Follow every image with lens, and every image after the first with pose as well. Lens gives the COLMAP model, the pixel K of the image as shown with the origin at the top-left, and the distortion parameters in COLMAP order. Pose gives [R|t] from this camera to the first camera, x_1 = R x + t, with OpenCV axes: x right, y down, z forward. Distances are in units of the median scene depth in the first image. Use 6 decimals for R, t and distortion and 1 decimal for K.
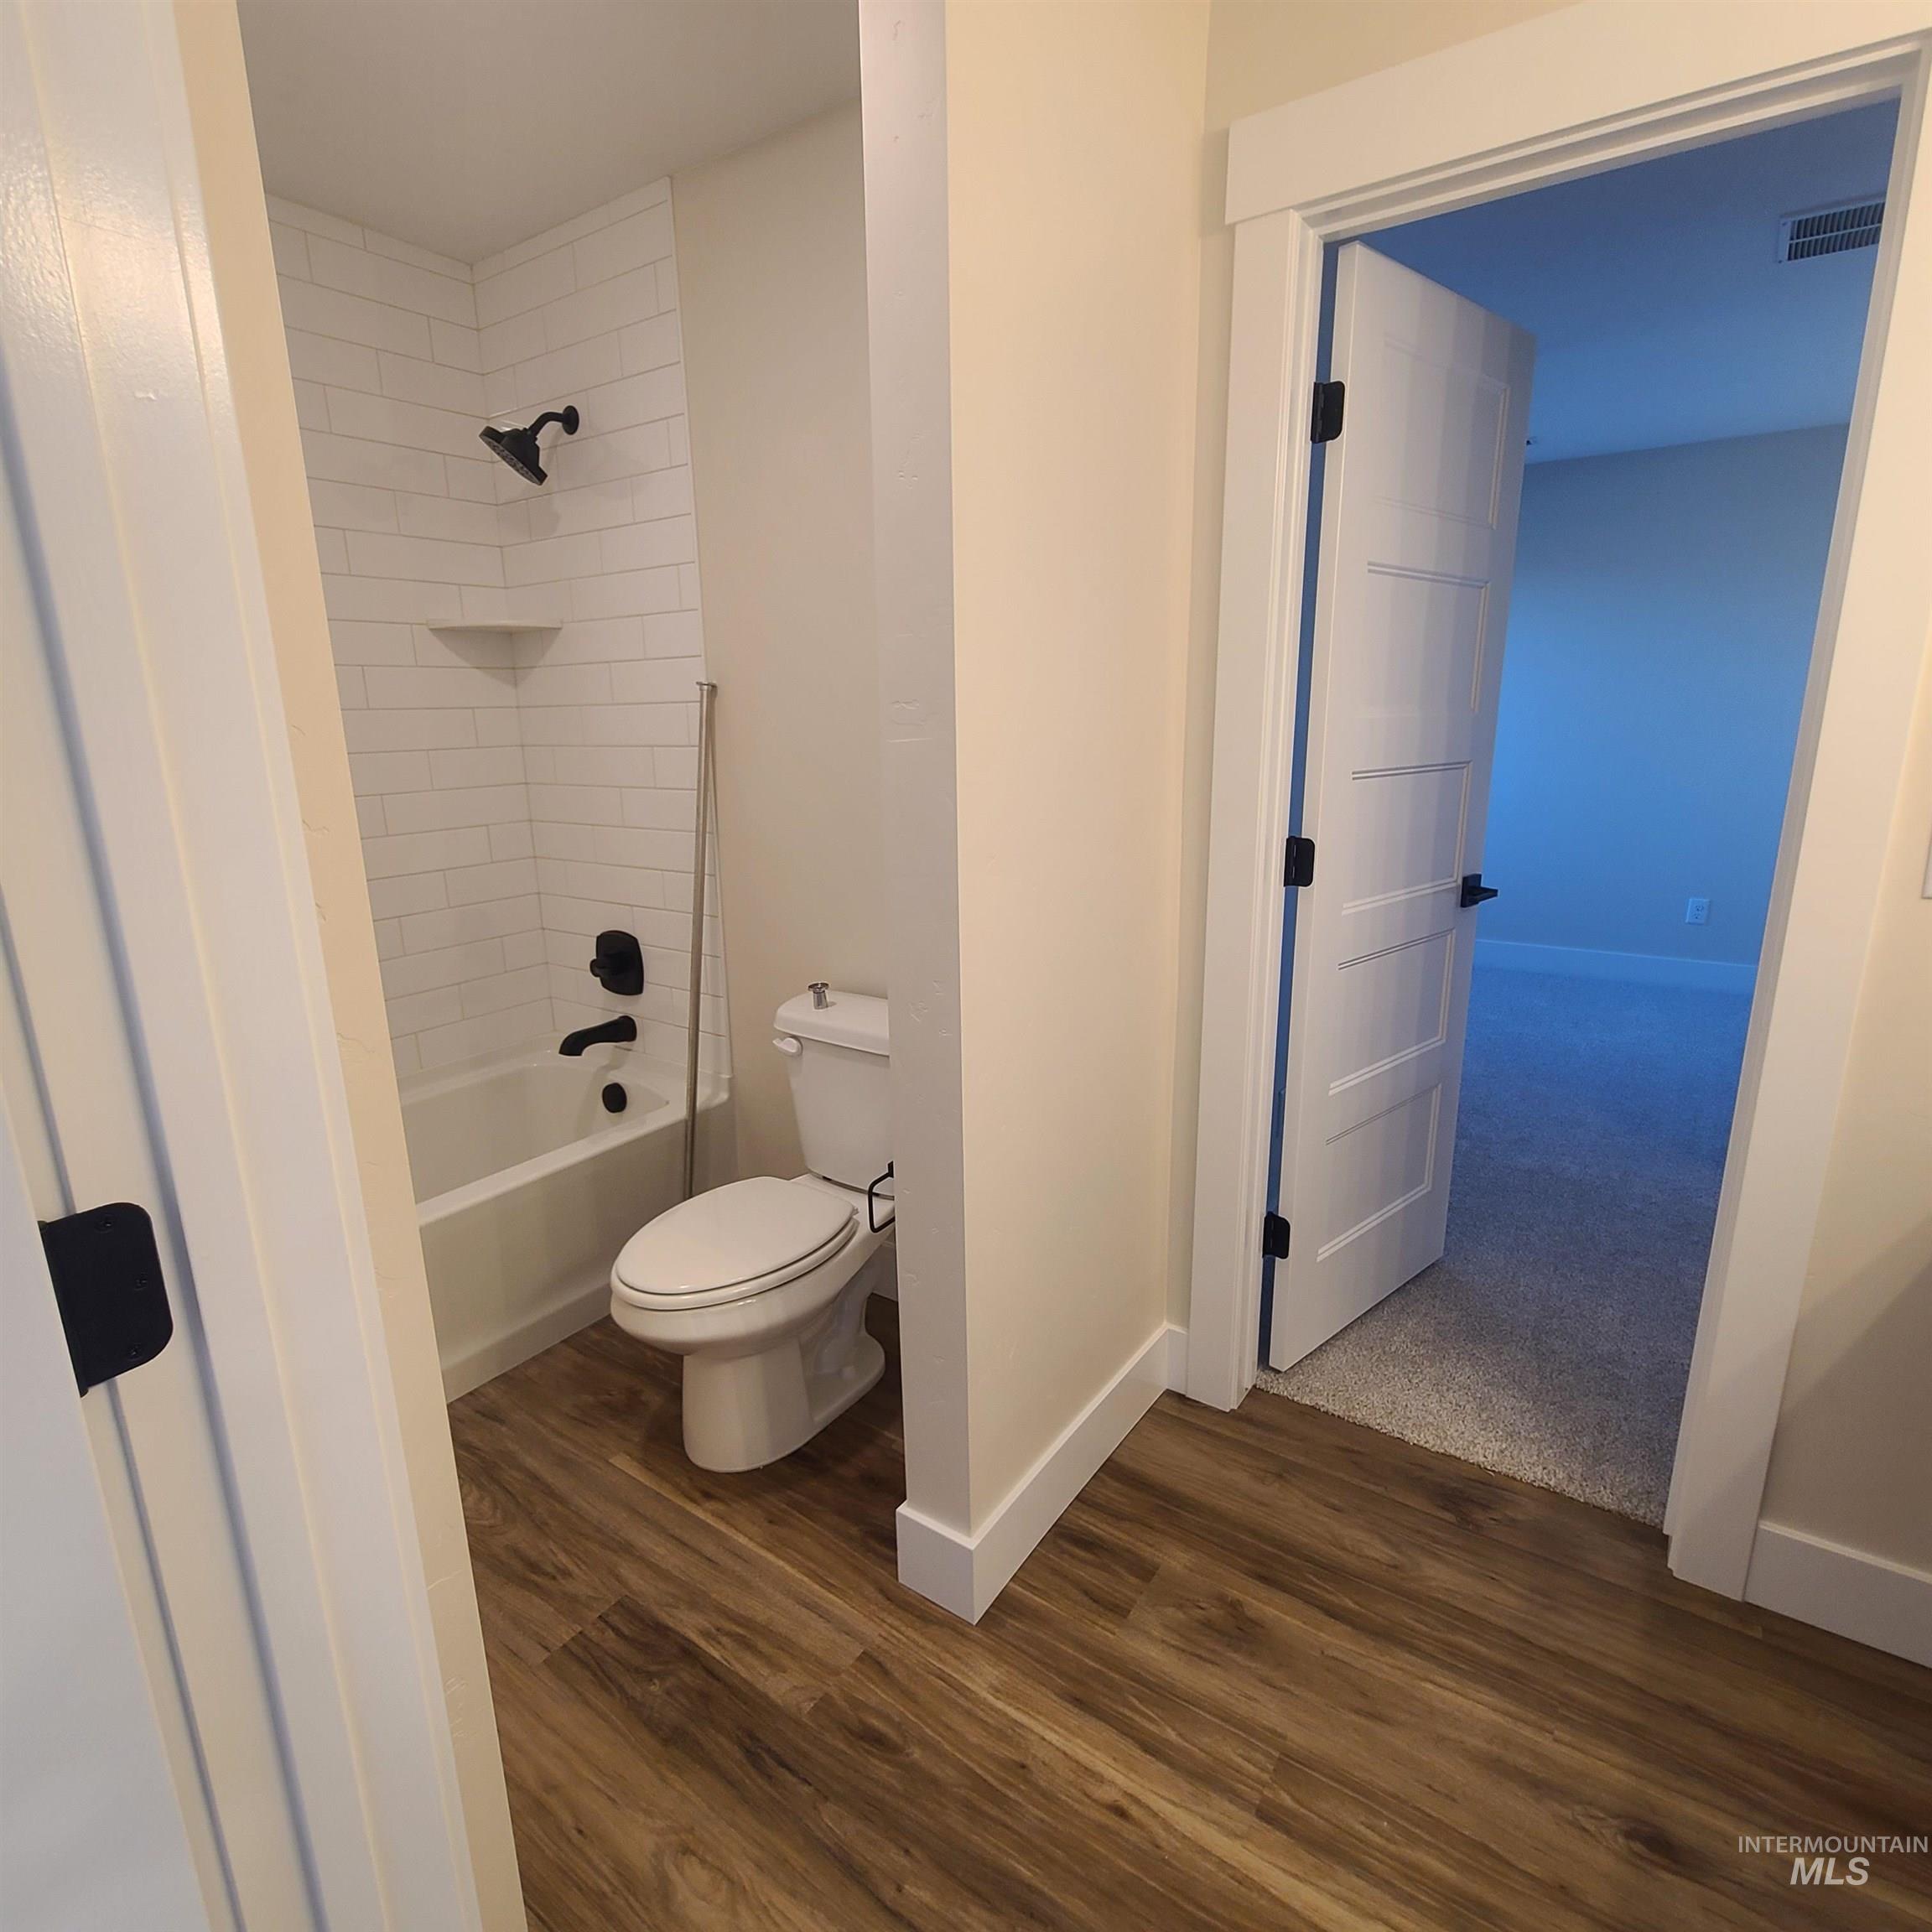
lens RADIAL K [[1064.2, 0, 948.7], [0, 1064.2, 992.3], [0, 0, 1]] dist [-0.002136, -0.000796]
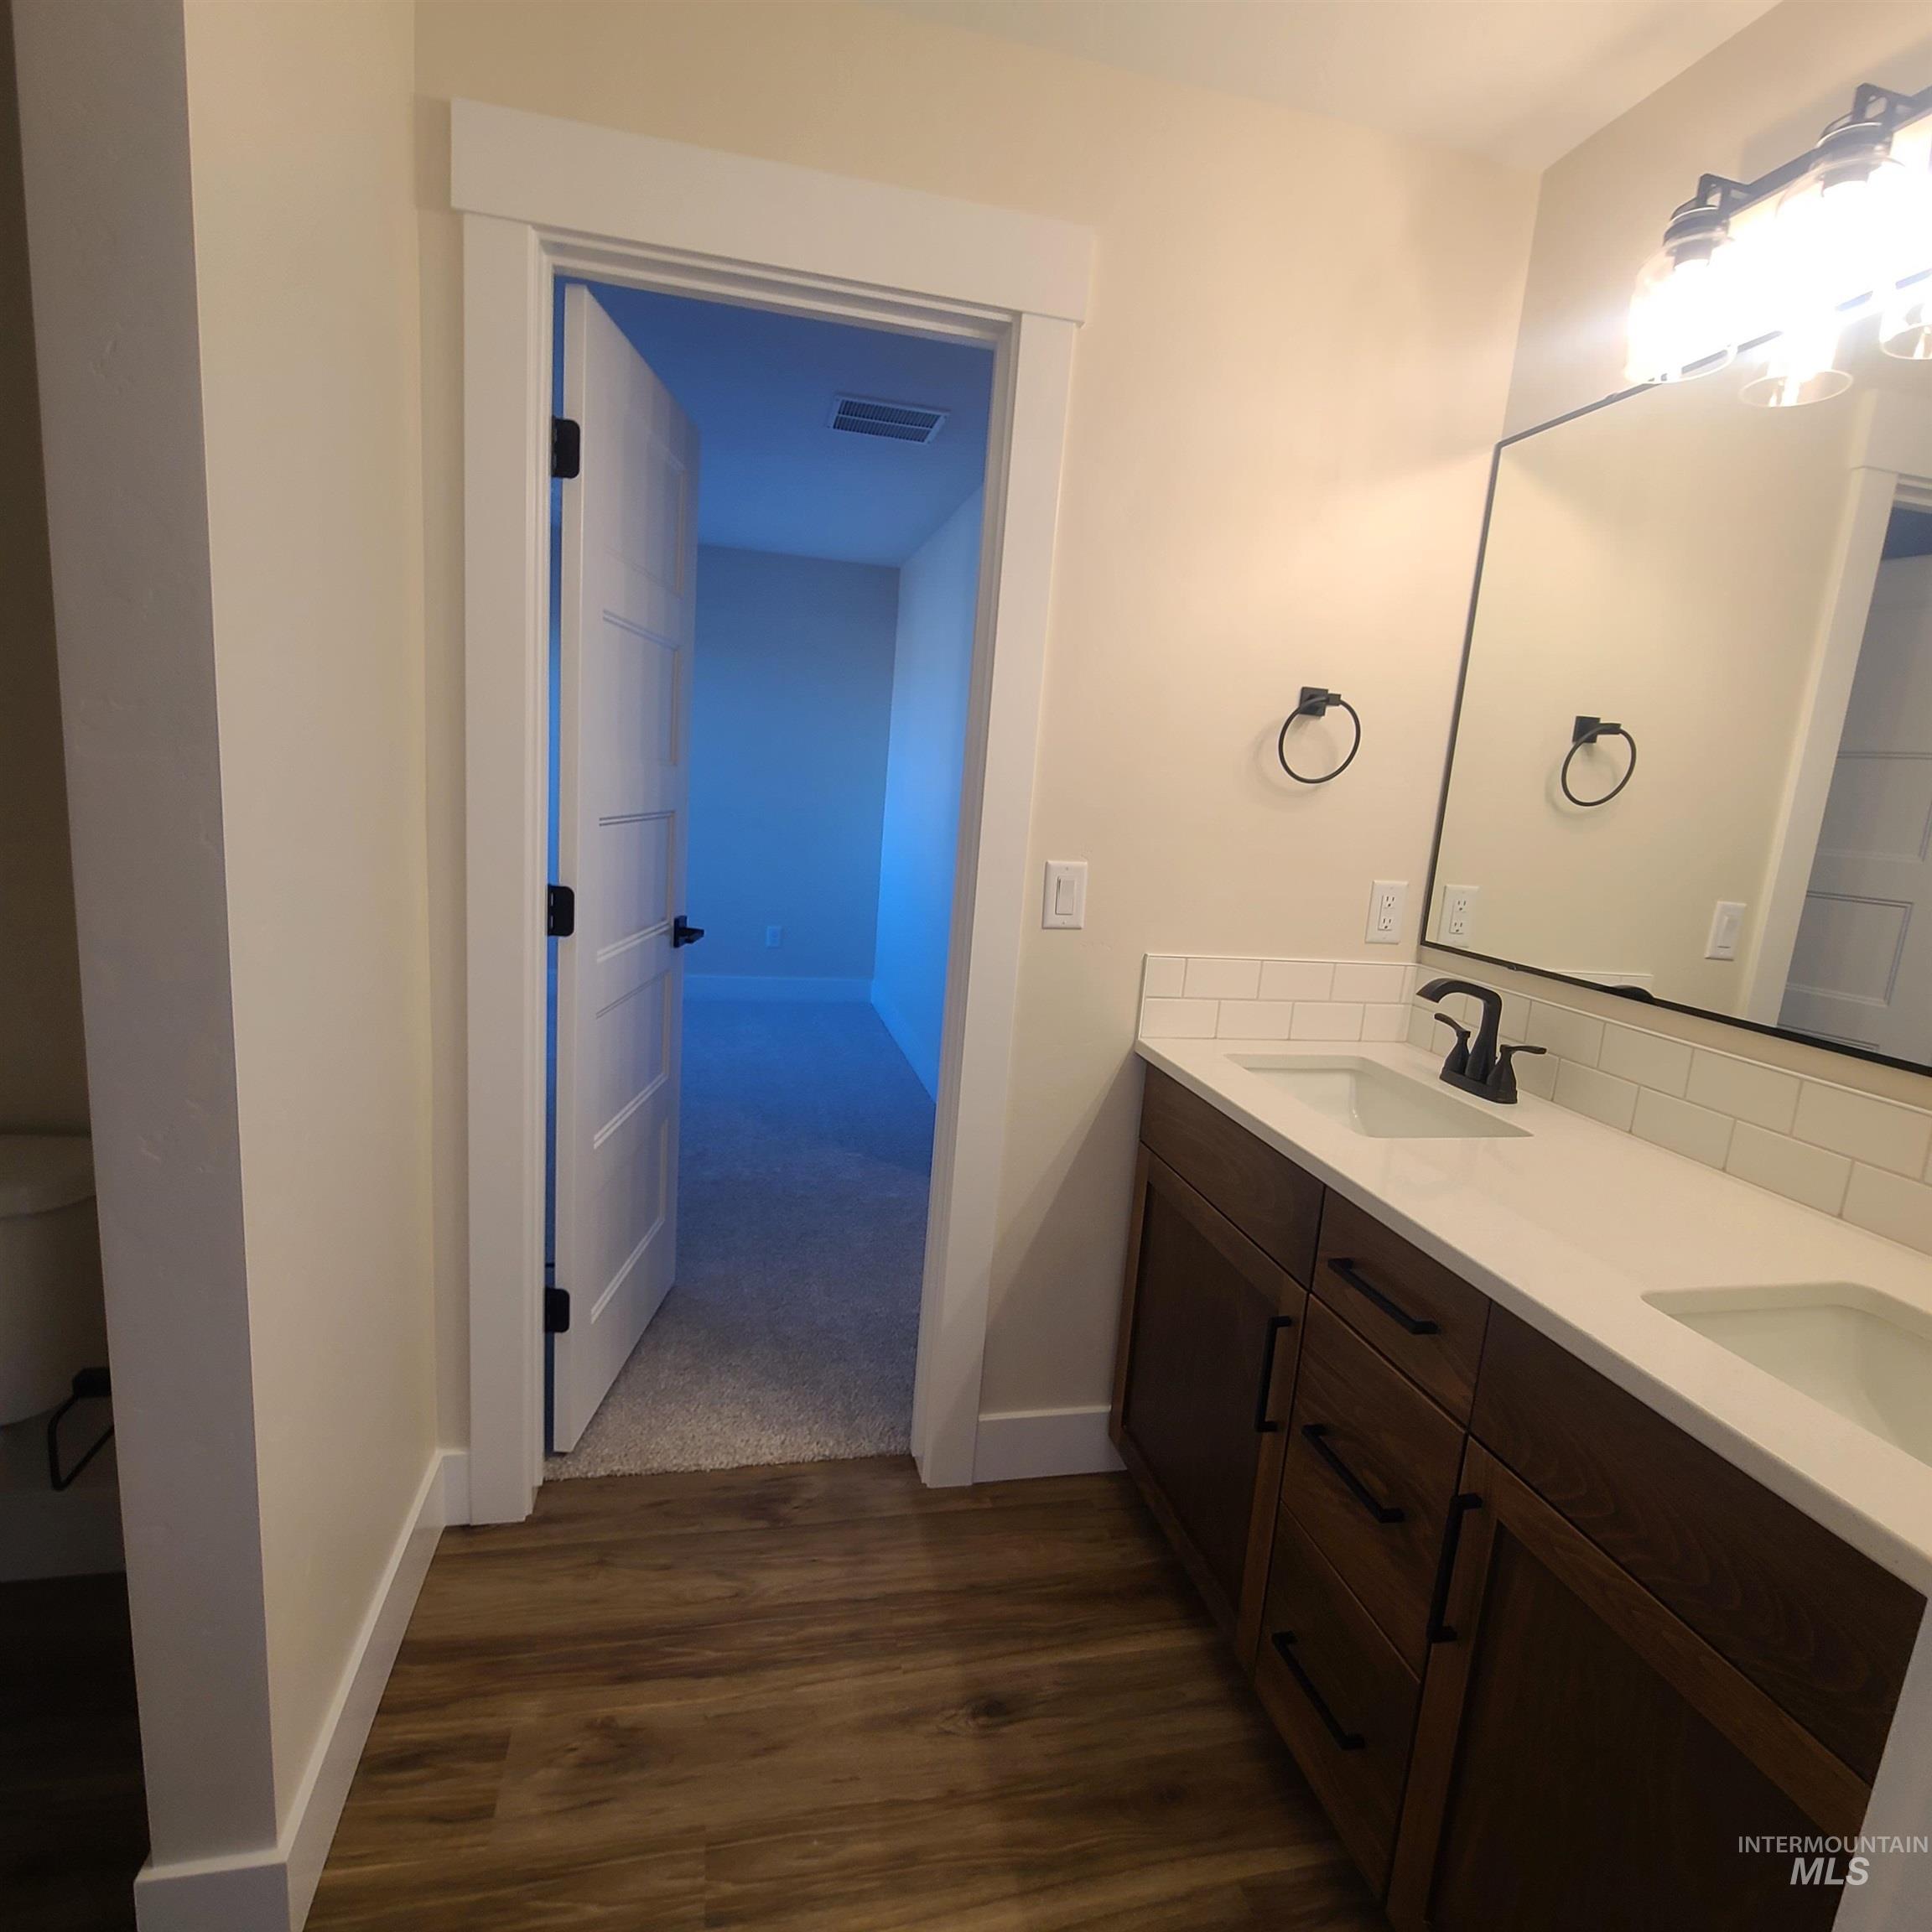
lens RADIAL K [[1064.2, 0, 967.4], [0, 1064.2, 986.9], [0, 0, 1]] dist [-0.002136, -0.000796]
pose [[0.662415, -0.078526, 0.745010, -0.148865], [0.105814, 0.994328, 0.010721, -0.028807], [-0.741627, 0.071731, 0.666967, 0.111509]]
